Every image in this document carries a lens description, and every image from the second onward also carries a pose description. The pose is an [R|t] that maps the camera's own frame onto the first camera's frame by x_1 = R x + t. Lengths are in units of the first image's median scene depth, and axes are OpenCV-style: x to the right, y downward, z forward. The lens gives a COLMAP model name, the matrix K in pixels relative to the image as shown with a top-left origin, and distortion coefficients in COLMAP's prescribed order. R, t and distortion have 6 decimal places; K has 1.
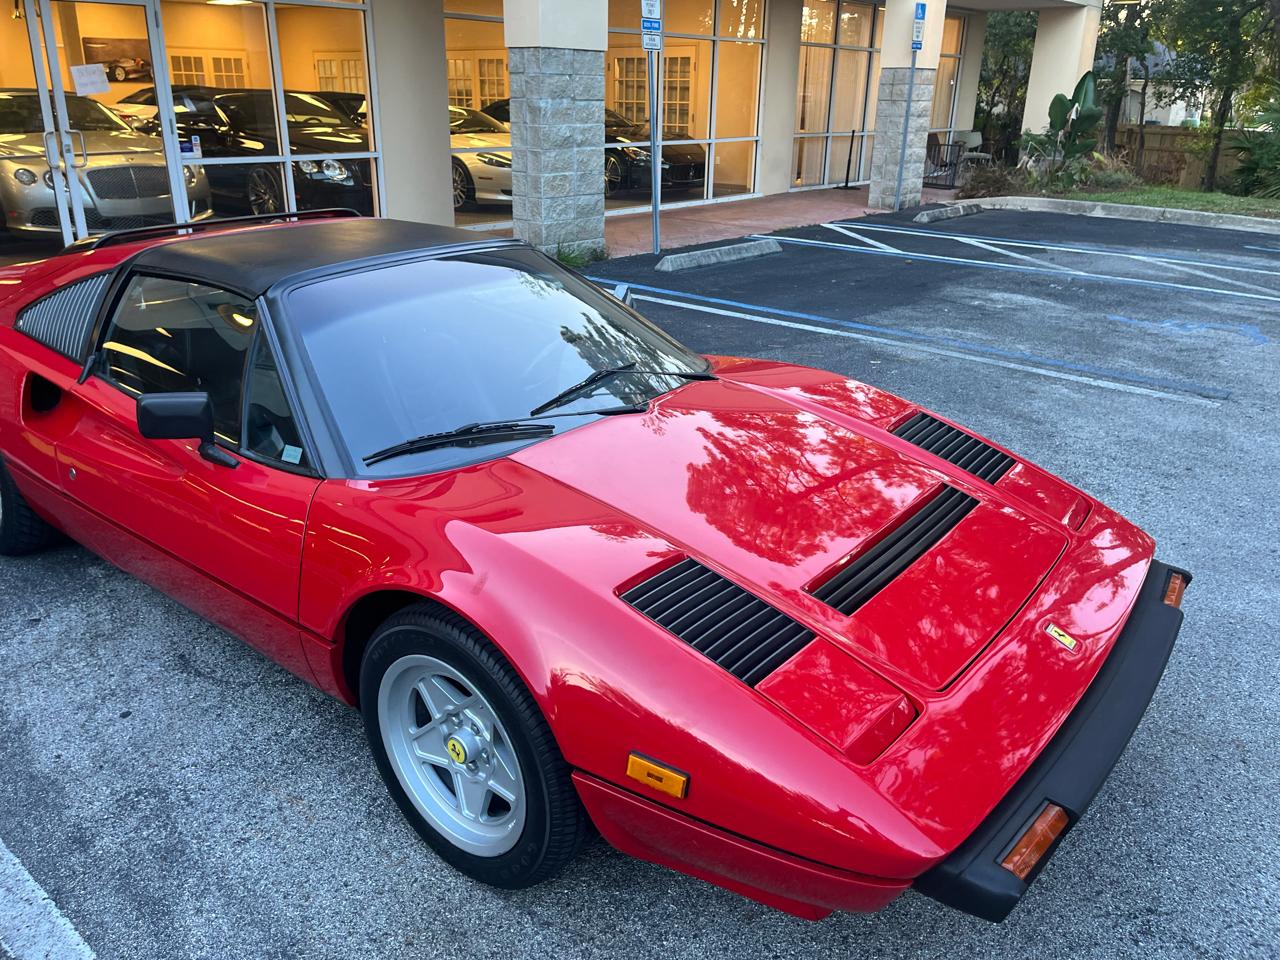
lens RADIAL K [[977.3, 0, 629.1], [0, 977.3, 468.7], [0, 0, 1]] dist [0.071853, -0.101051]
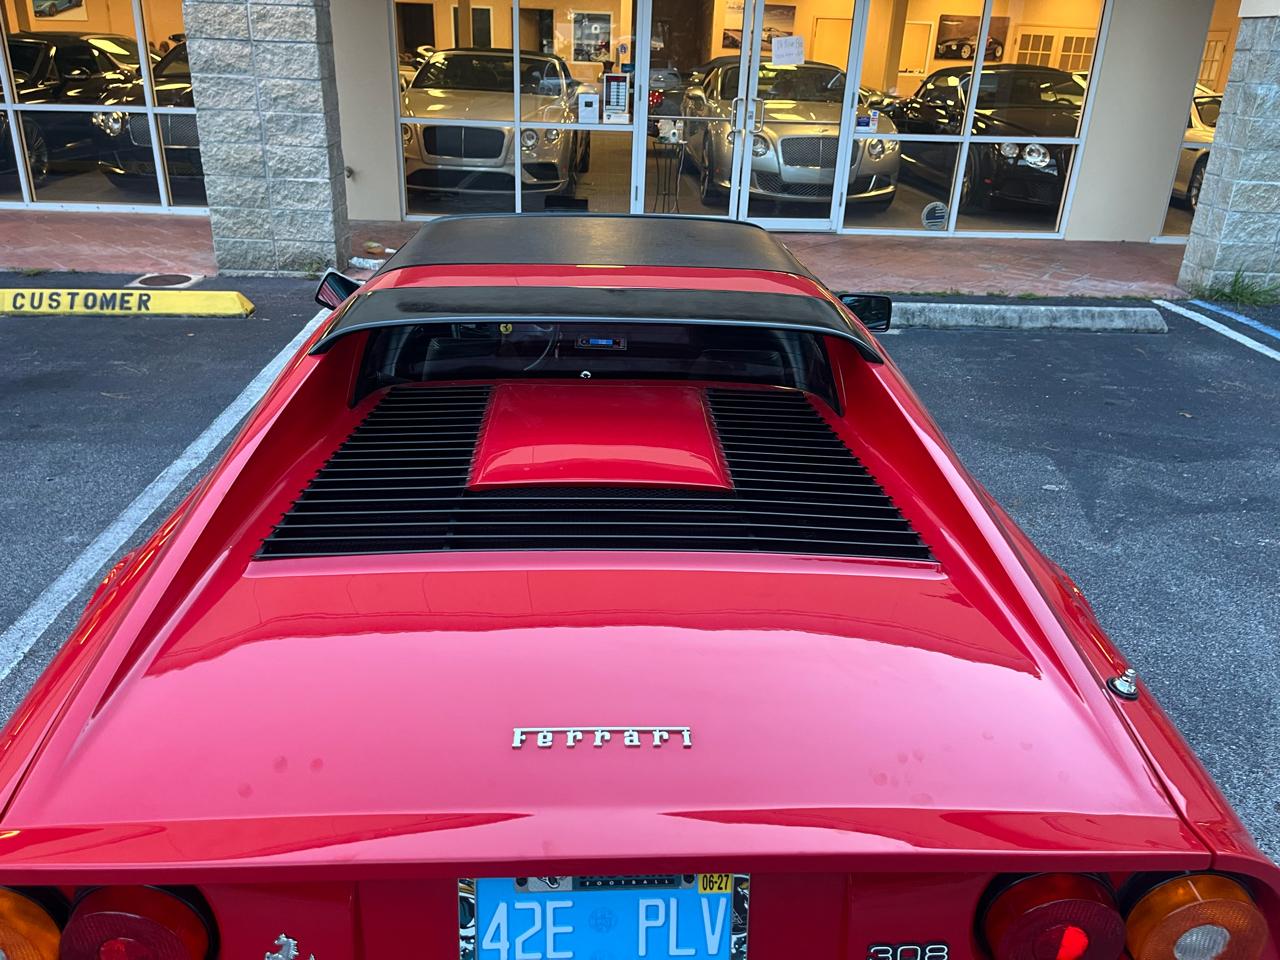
lens RADIAL K [[972.3, 0, 632.7], [0, 972.3, 487.1], [0, 0, 1]] dist [0.090119, -0.126738]
pose [[0.674234, 0.309251, -0.670651, 0.477458], [-0.287920, 0.946319, 0.146908, -0.124816], [0.680081, 0.094043, 0.727080, 0.351935]]
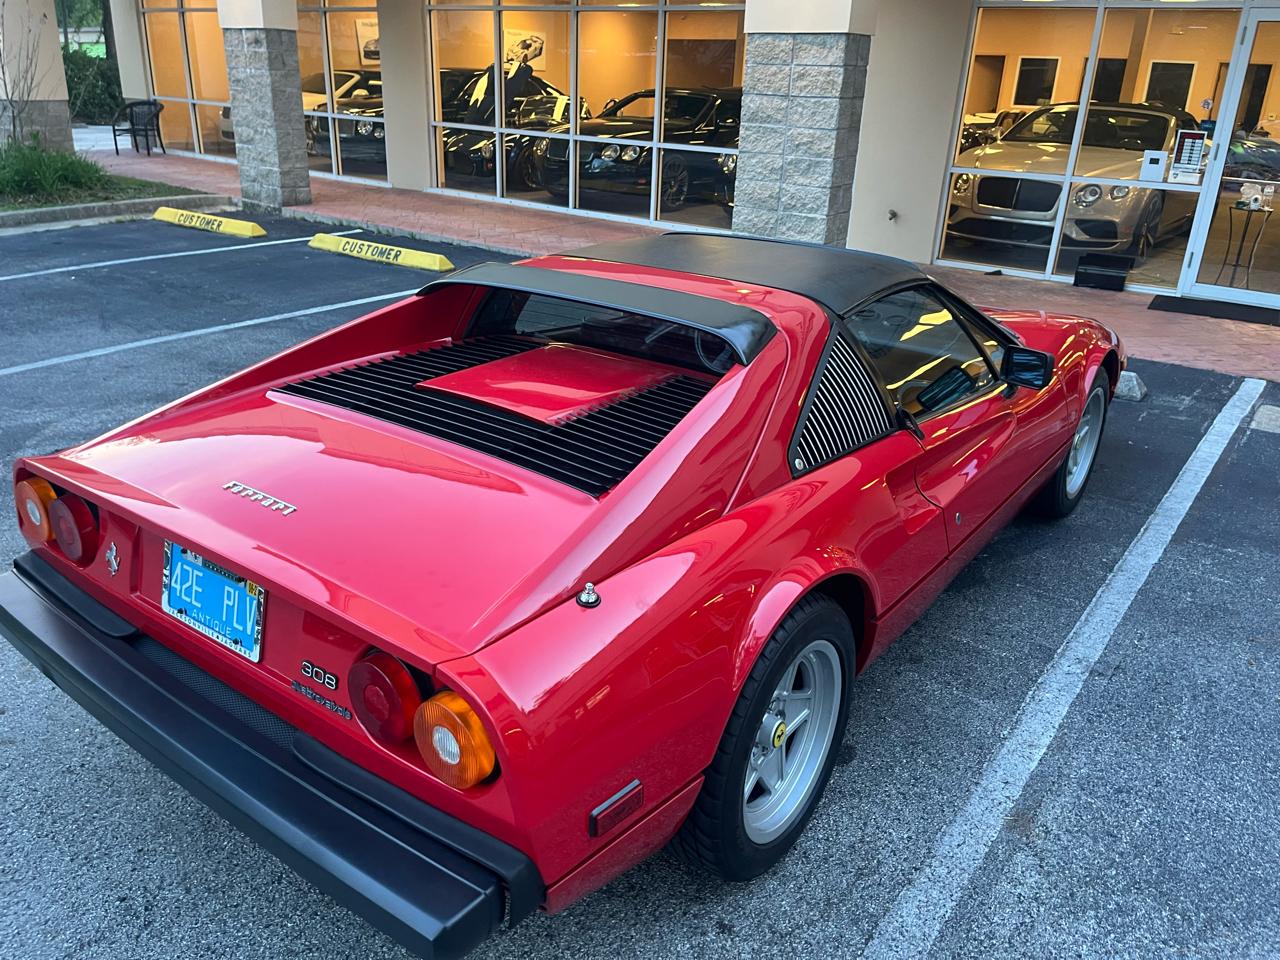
lens RADIAL K [[977.3, 0, 627.1], [0, 977.3, 481.9], [0, 0, 1]] dist [0.071853, -0.101051]
pose [[0.053689, 0.369749, -0.927579, 0.805114], [-0.389934, 0.862929, 0.321409, -0.263567], [0.919276, 0.344439, 0.190508, 0.683100]]
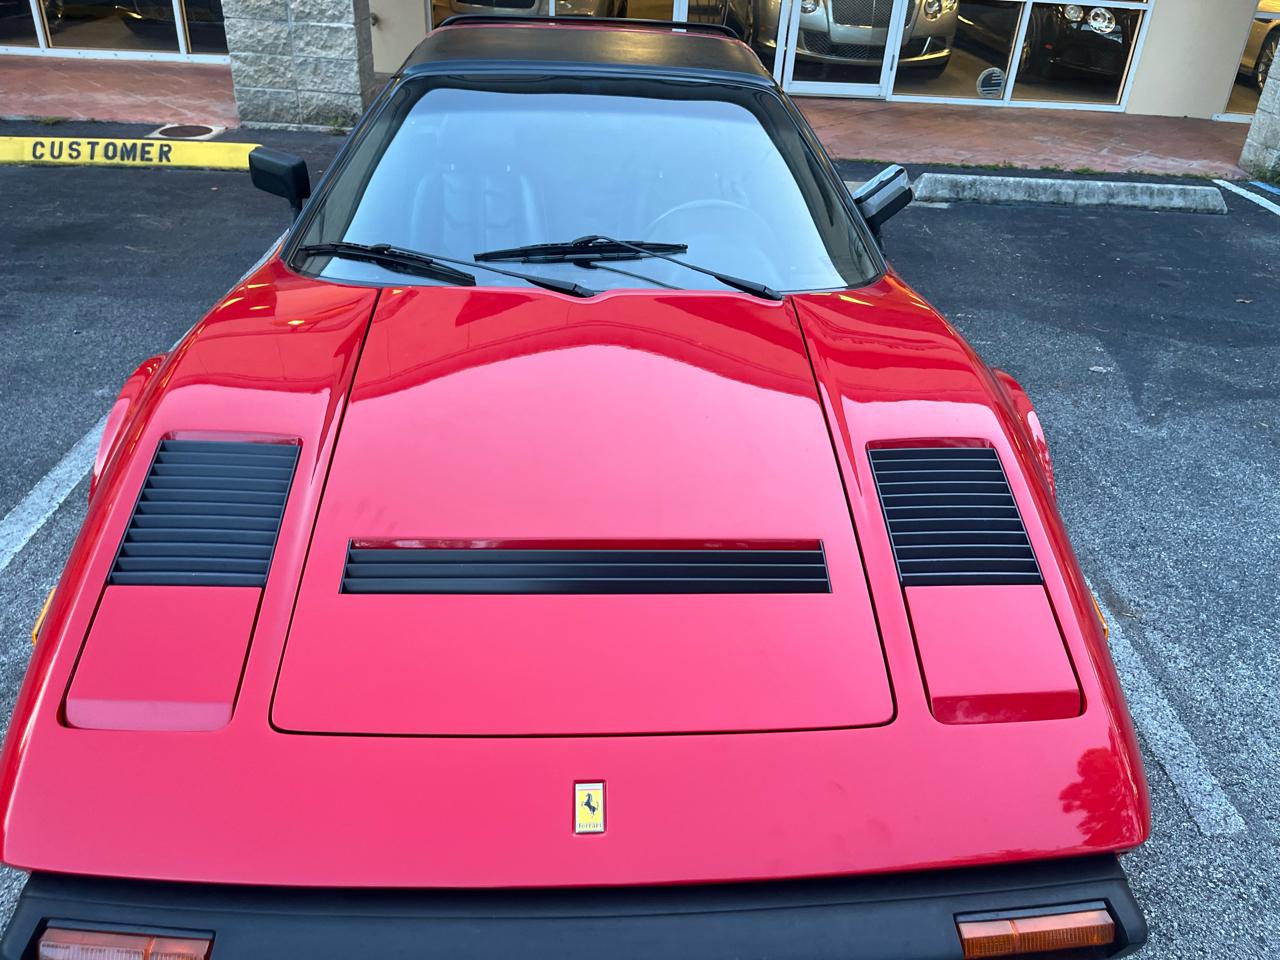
lens RADIAL K [[972.3, 0, 646.6], [0, 972.3, 487.0], [0, 0, 1]] dist [0.090119, -0.126738]
pose [[0.657005, 0.406635, -0.634816, 0.464494], [-0.311490, 0.913243, 0.262605, -0.107990], [0.686526, 0.025206, 0.726668, 0.355988]]
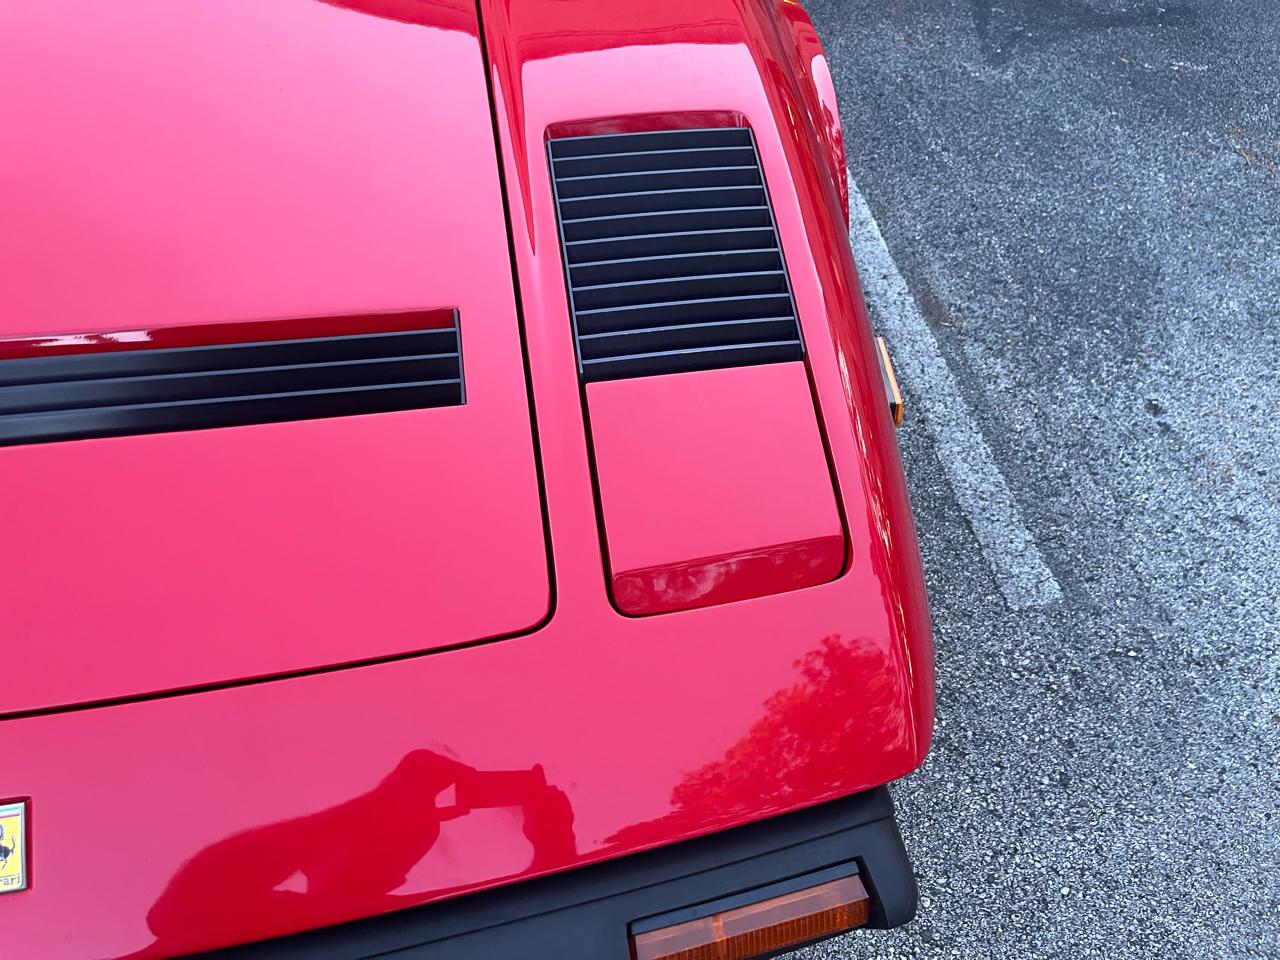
lens RADIAL K [[977.3, 0, 632.0], [0, 977.3, 480.6], [0, 0, 1]] dist [0.071853, -0.101051]
pose [[0.755231, 0.528827, -0.387257, 0.408521], [-0.305174, 0.806569, 0.506276, -0.106905], [0.580081, -0.264175, 0.770531, 0.547946]]
